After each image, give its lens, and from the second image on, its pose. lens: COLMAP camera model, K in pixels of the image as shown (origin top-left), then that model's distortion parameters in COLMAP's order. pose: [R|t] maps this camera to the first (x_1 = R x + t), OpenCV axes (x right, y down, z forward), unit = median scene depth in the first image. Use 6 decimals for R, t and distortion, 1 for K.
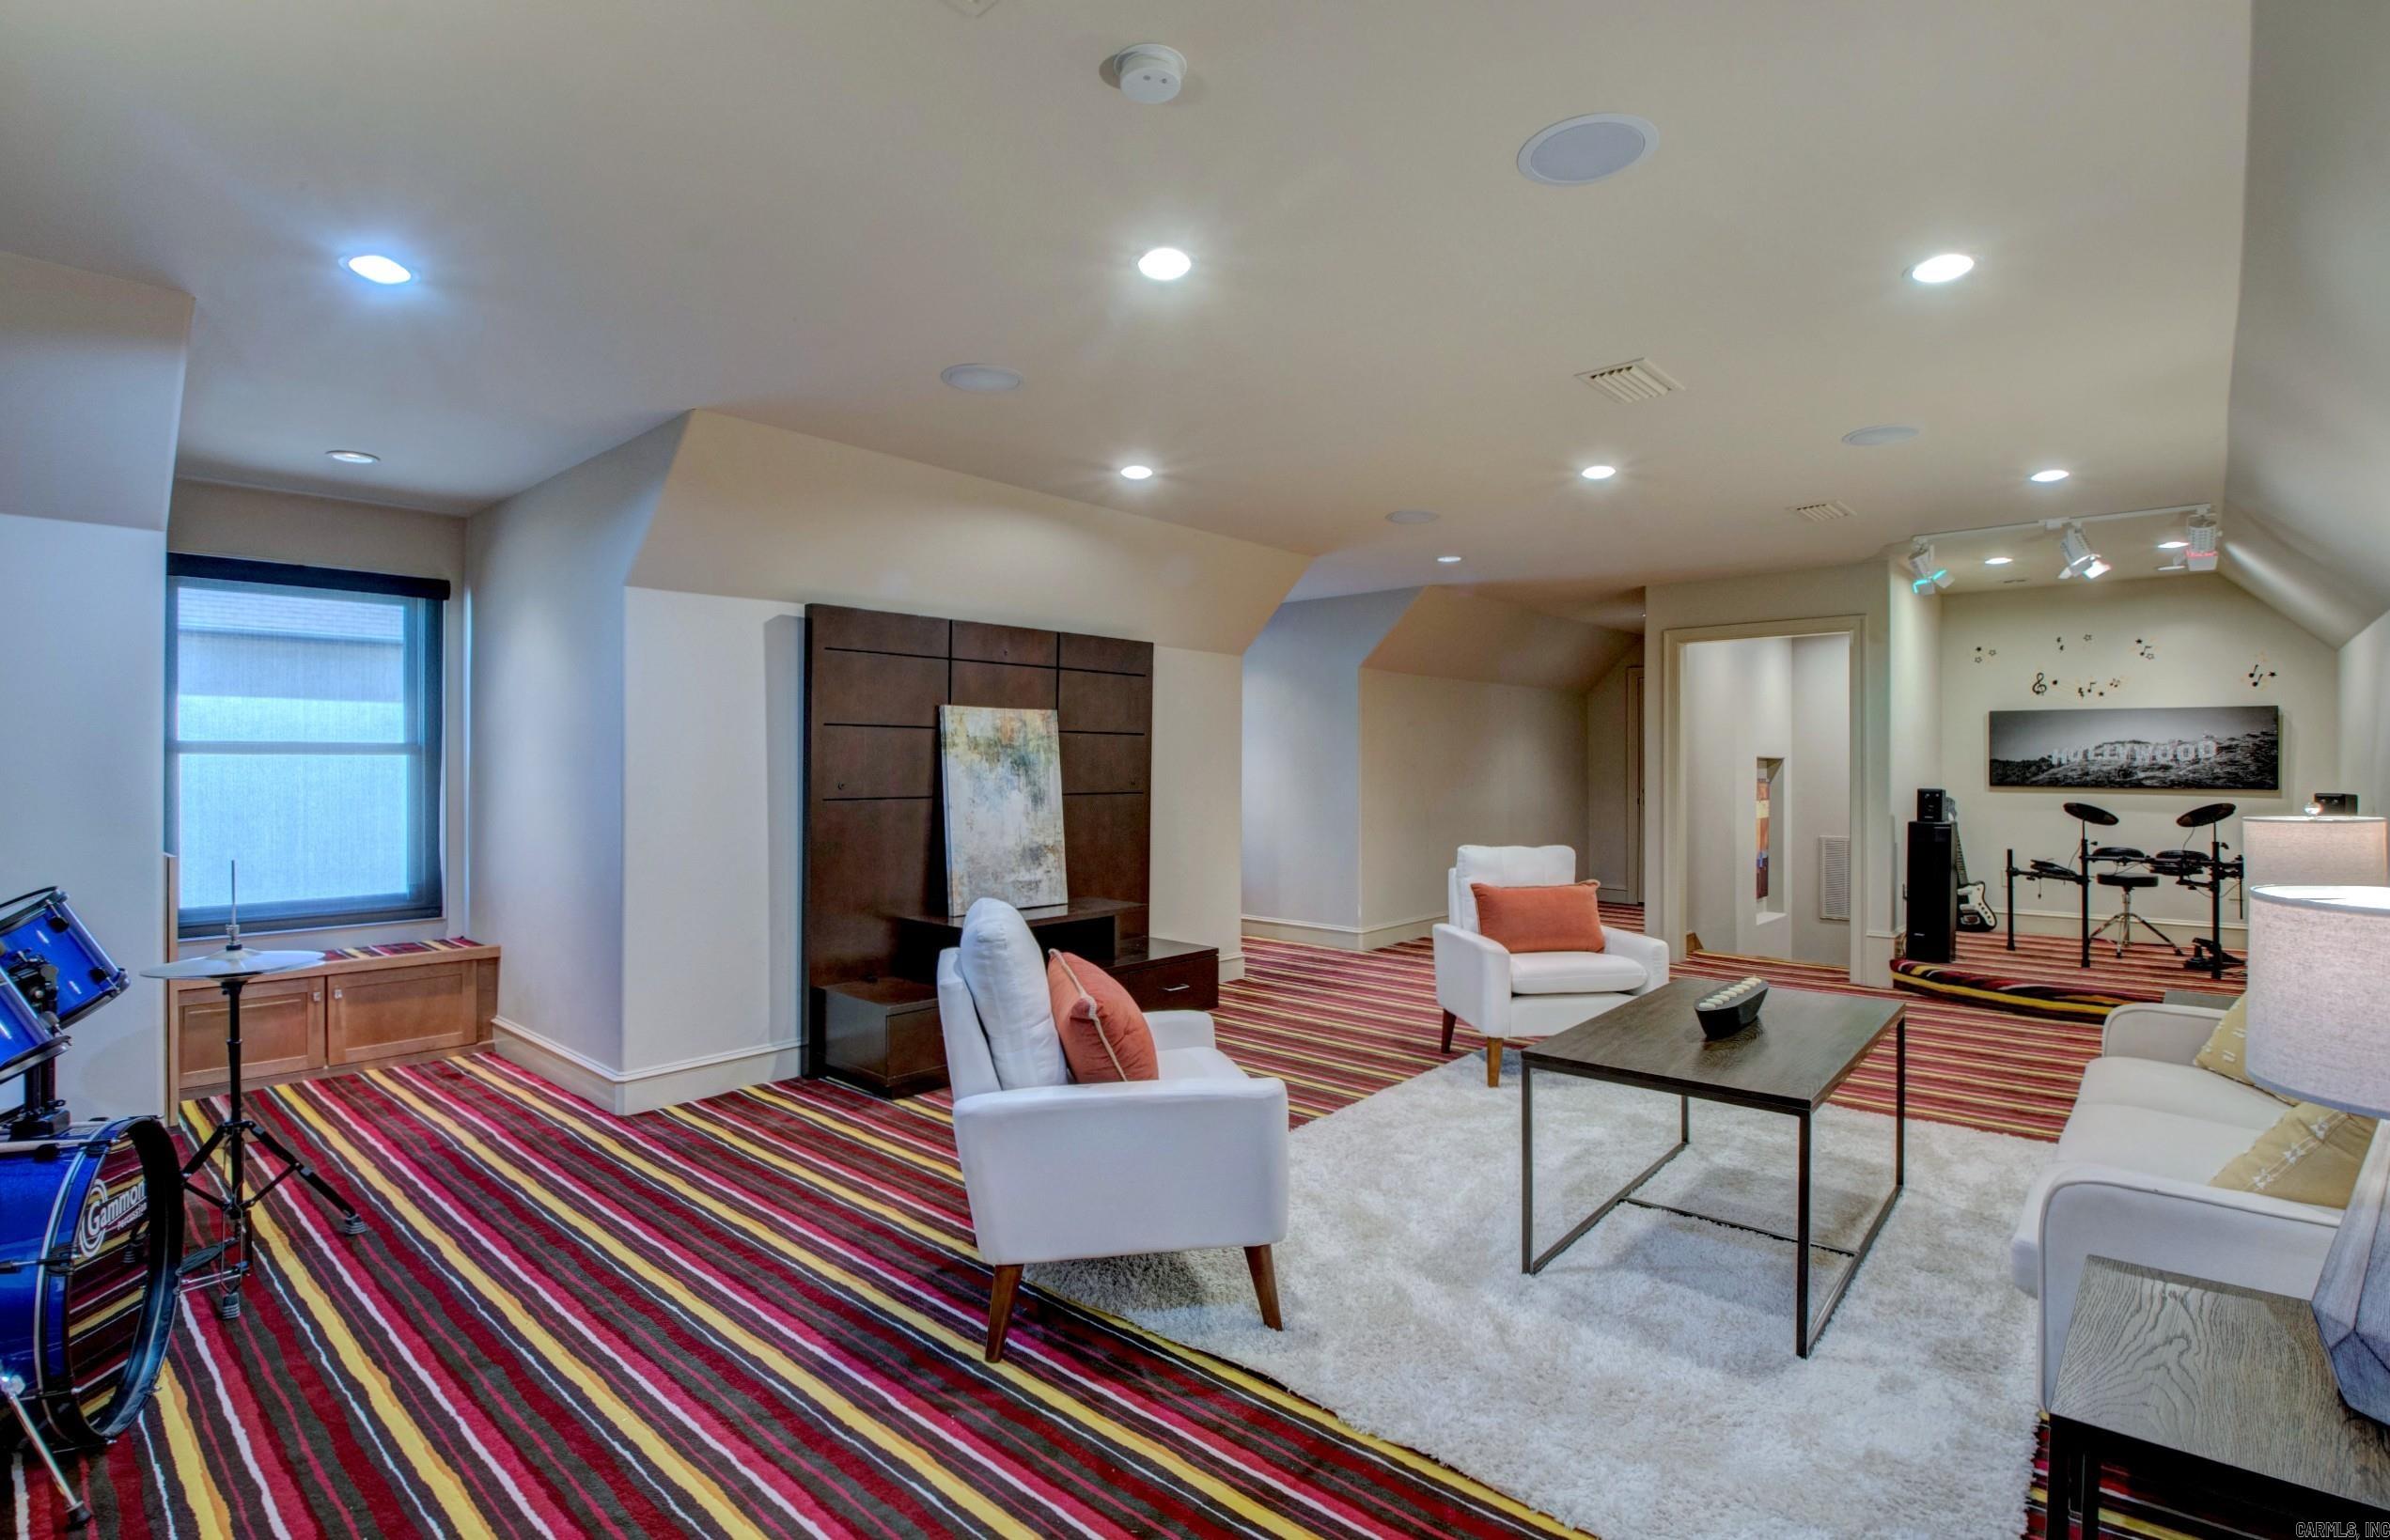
lens RADIAL K [[1119.2, 0, 1202.0], [0, 1119.2, 757.7], [0, 0, 1]] dist [-0.001831, -0.011781]
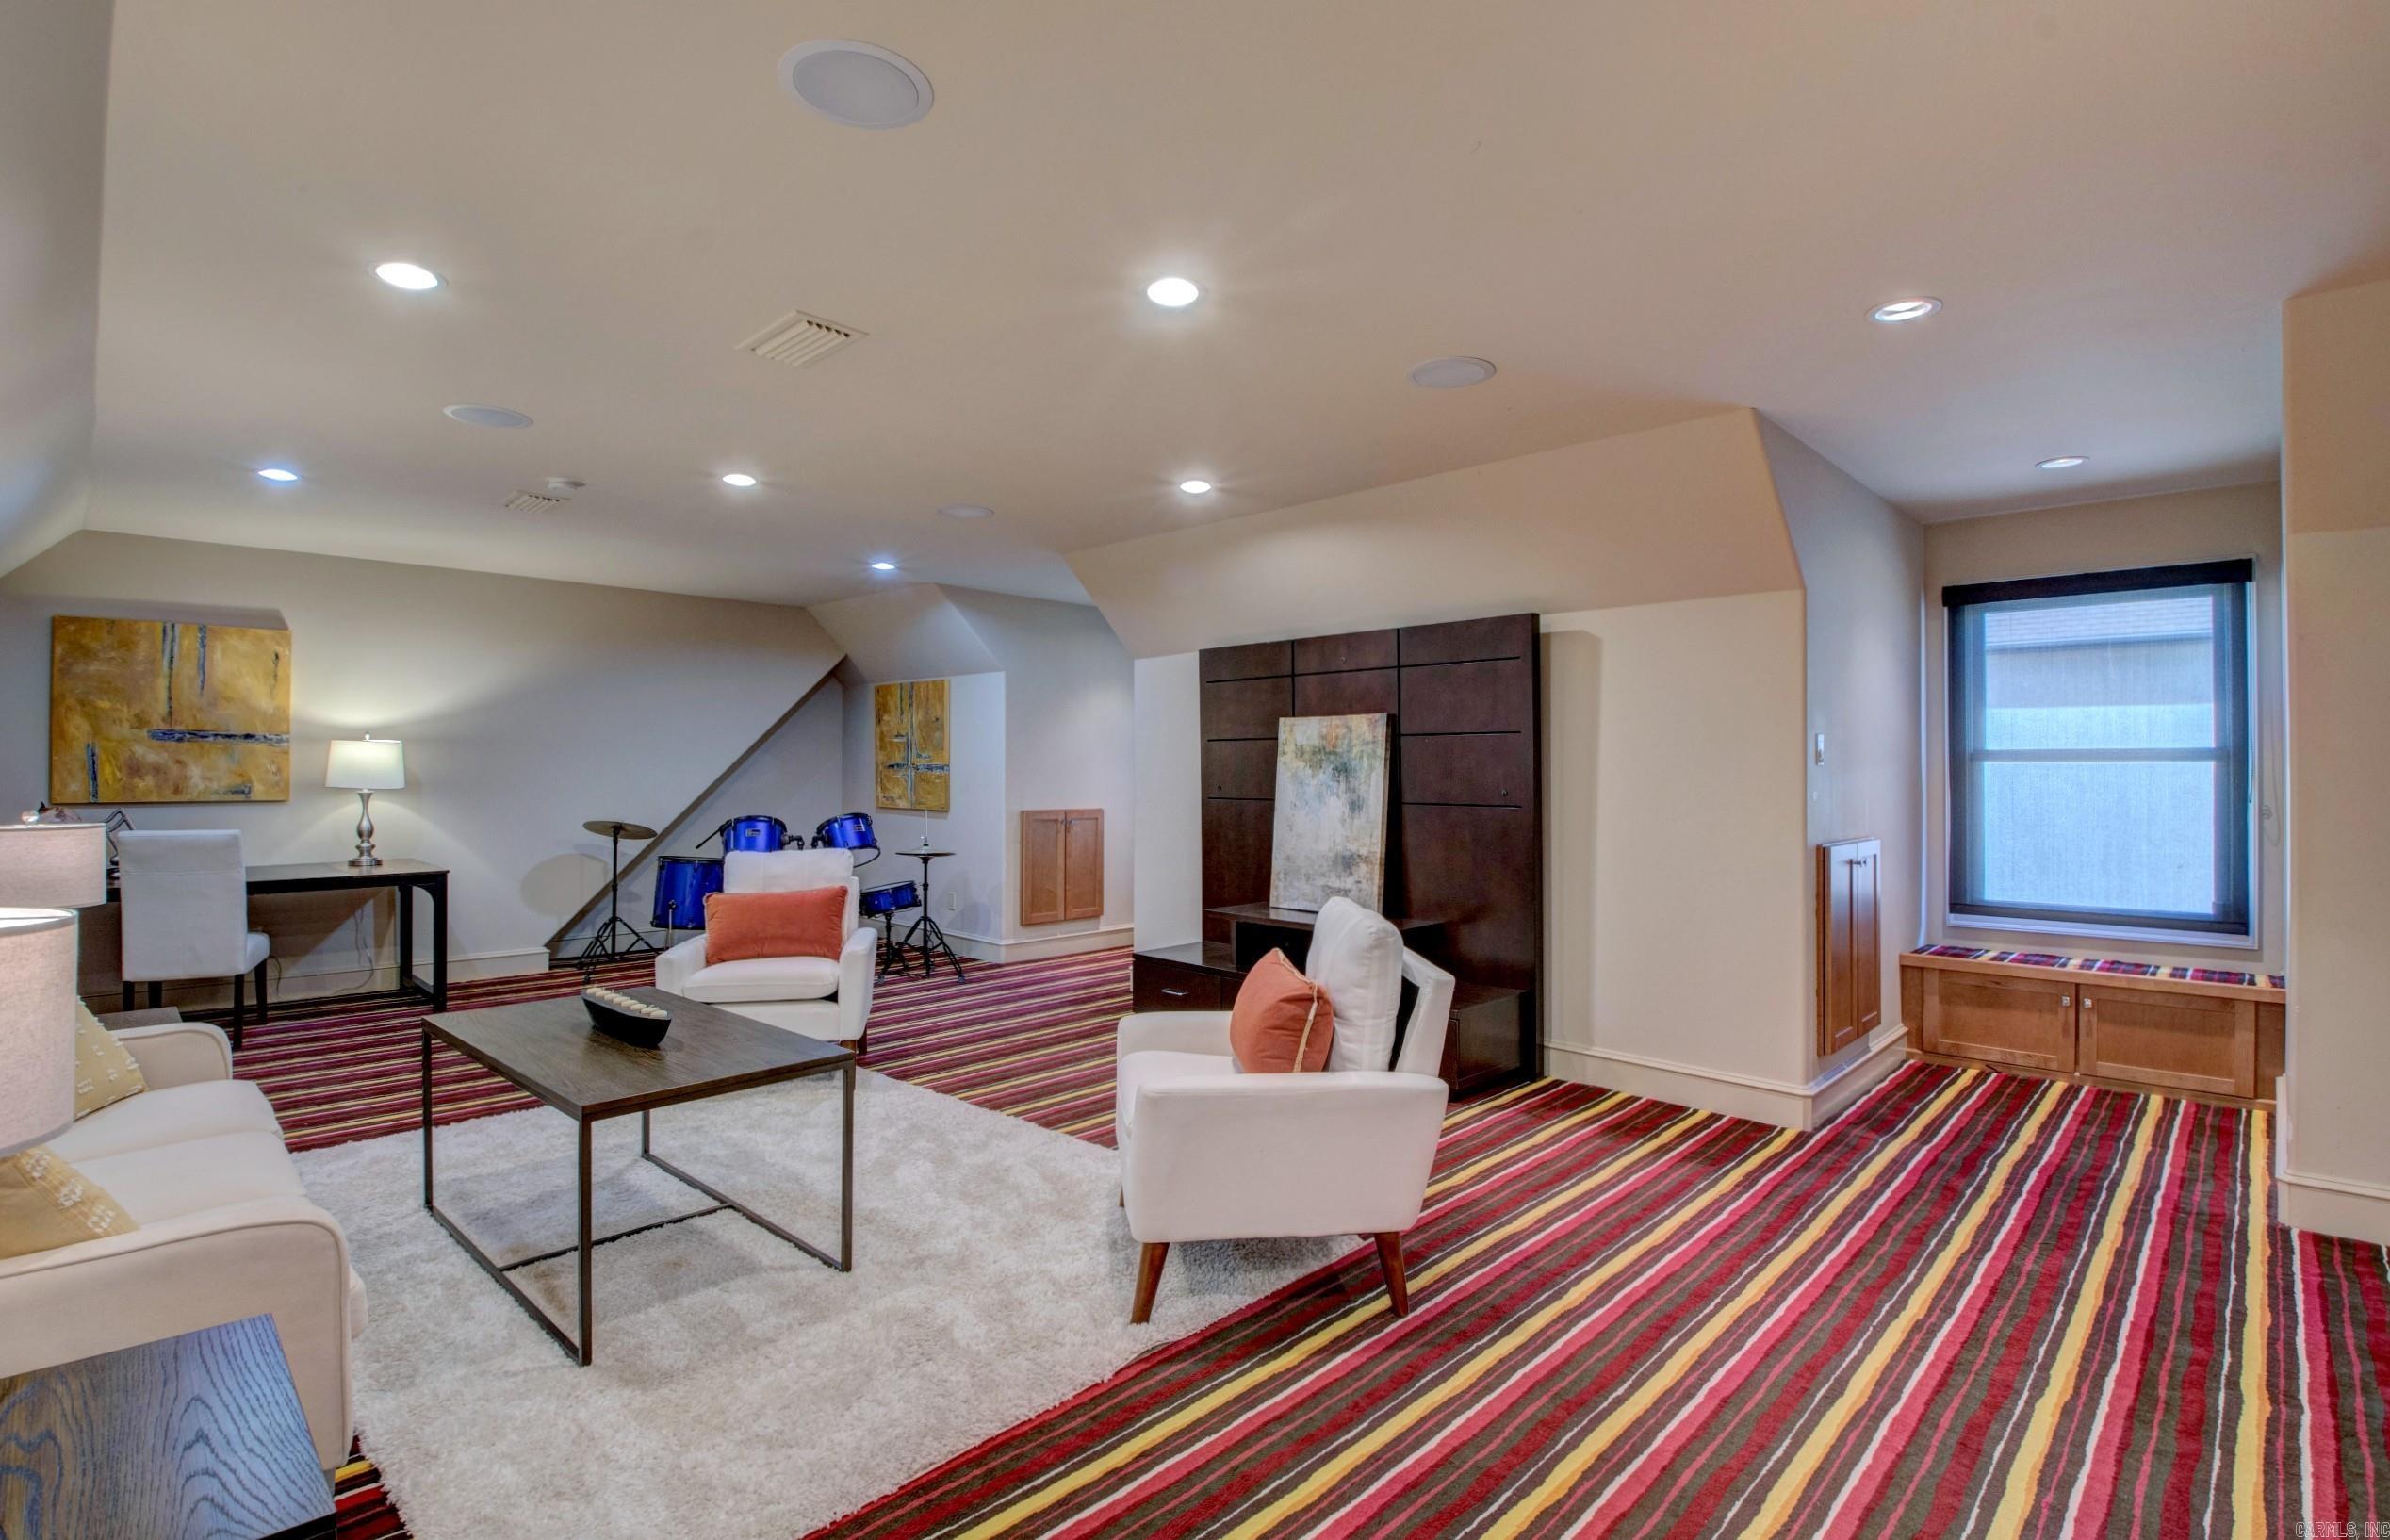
lens RADIAL K [[1119.4, 0, 1204.2], [0, 1119.4, 772.2], [0, 0, 1]] dist [-0.001831, -0.011781]
pose [[-0.047694, 0.003737, -0.998855, 0.829854], [0.002962, 0.999989, 0.003600, 0.002910], [0.998858, -0.002787, -0.047704, 0.905025]]
